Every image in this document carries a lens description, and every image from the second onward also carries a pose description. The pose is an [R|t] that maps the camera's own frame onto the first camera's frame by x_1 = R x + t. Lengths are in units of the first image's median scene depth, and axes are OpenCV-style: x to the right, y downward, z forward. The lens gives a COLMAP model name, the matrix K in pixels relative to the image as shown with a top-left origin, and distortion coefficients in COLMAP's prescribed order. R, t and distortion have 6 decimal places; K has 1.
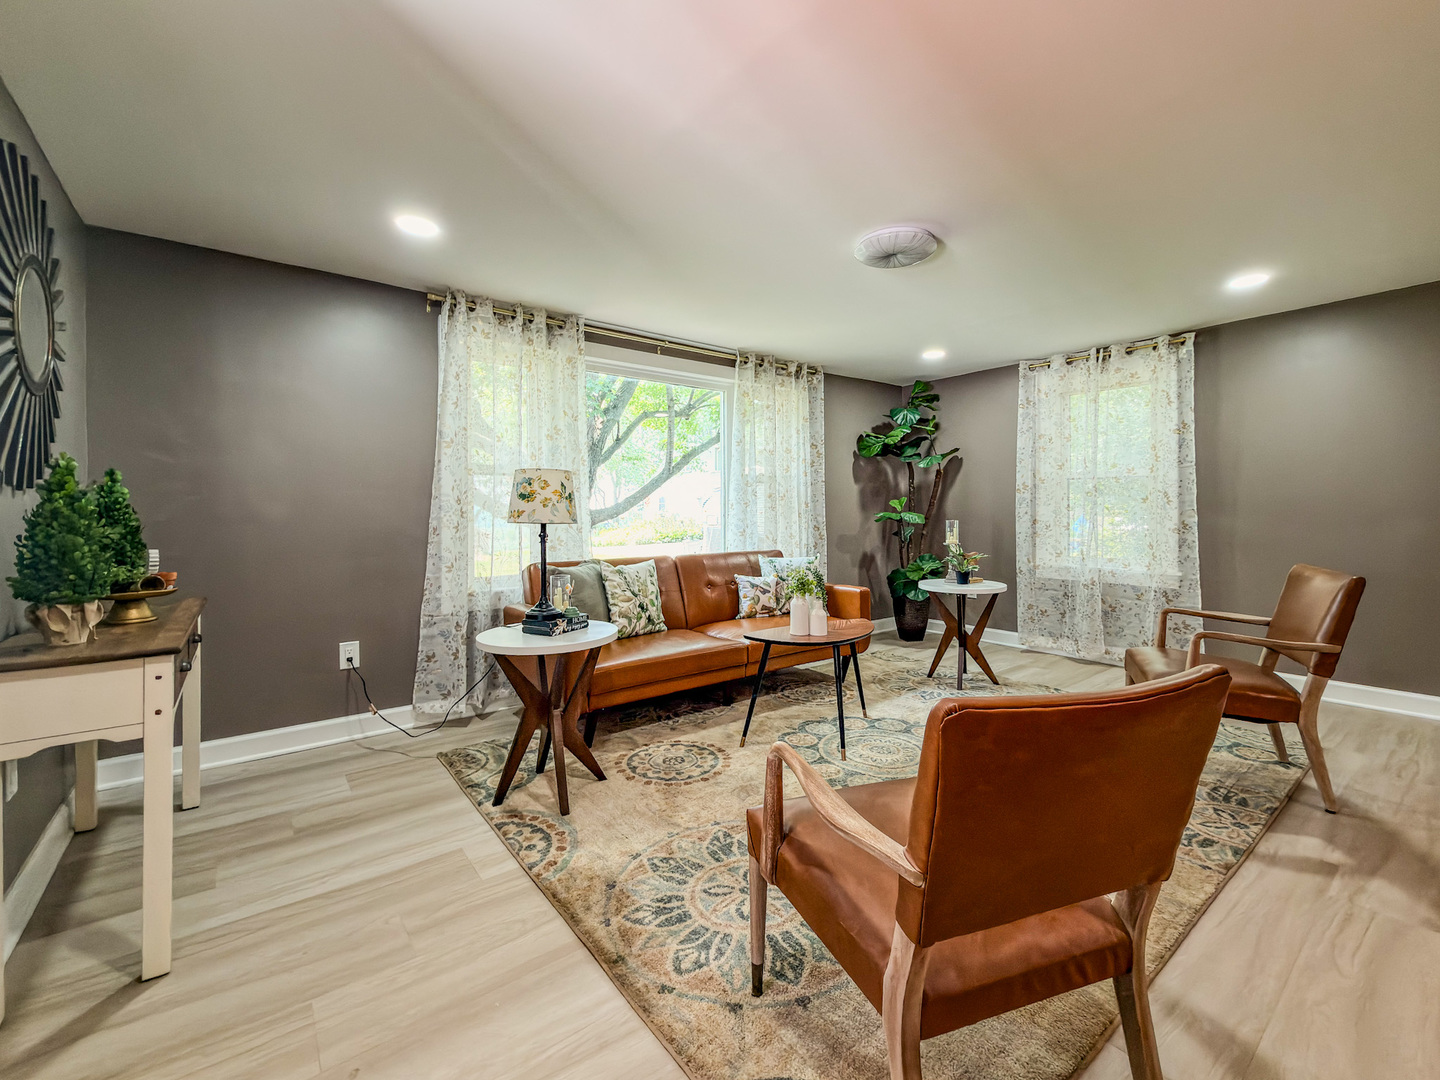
lens RADIAL K [[614.1, 0, 720.5], [0, 614.1, 510.5], [0, 0, 1]] dist [-0.000497, -0.000019]
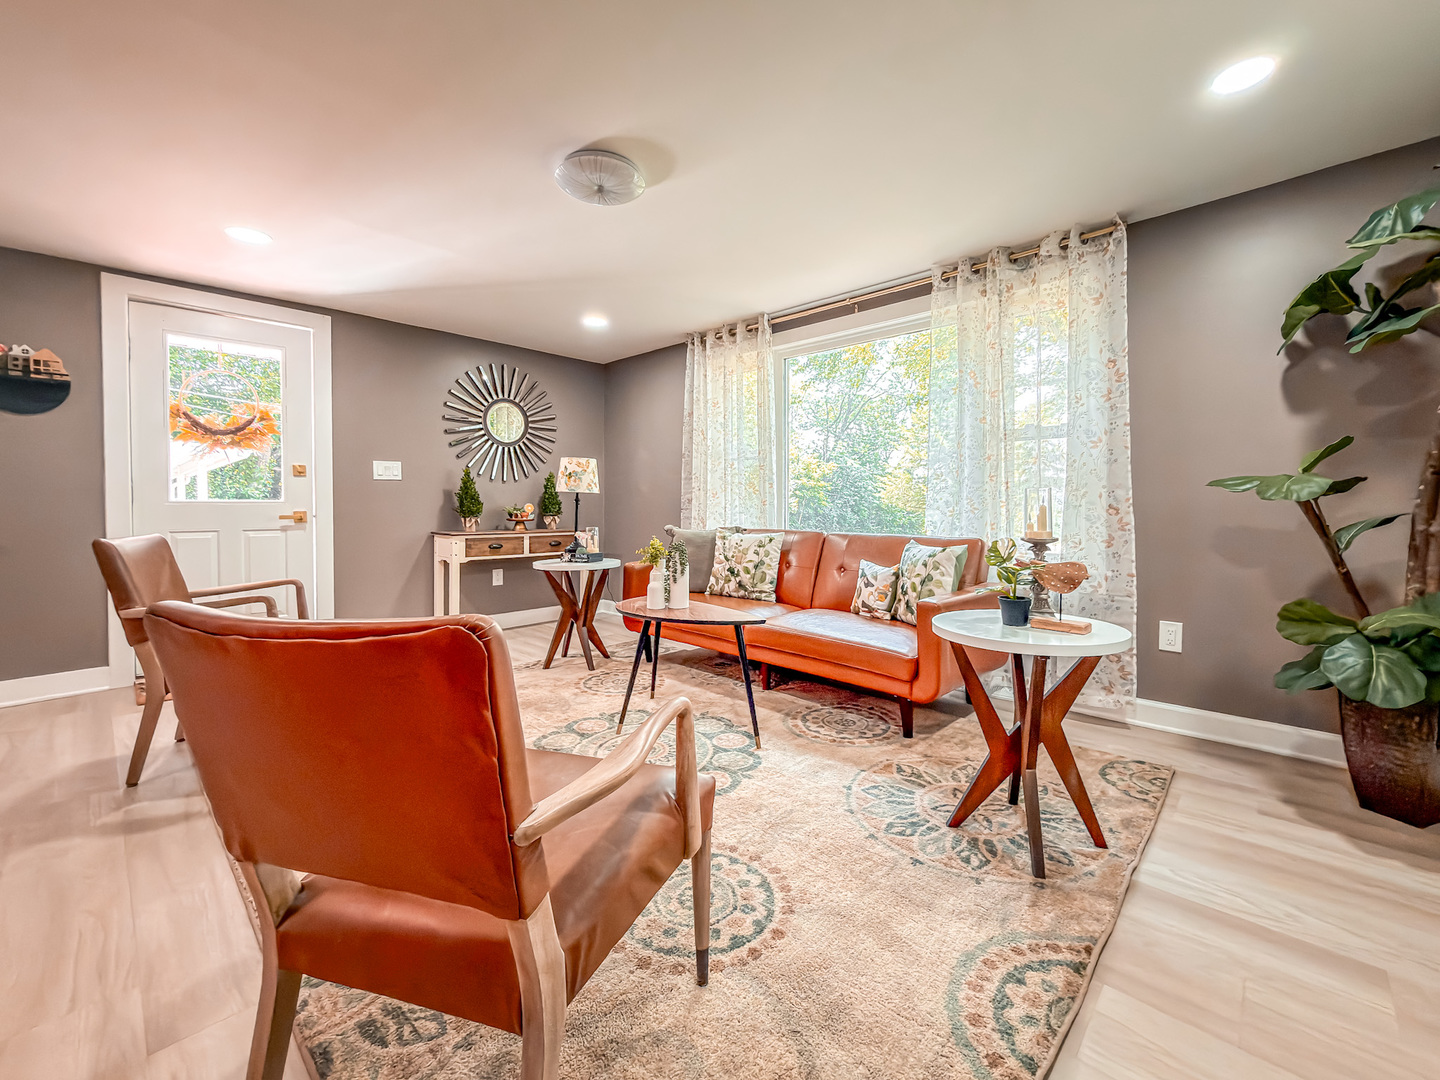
lens RADIAL K [[597.0, 0, 715.8], [0, 597.0, 512.4], [0, 0, 1]] dist [-0.002122, 0.000024]
pose [[0.147785, 0.017310, -0.988868, 0.910747], [-0.005019, 0.999847, 0.016752, 0.033782], [0.989007, 0.002487, 0.147849, 0.805621]]
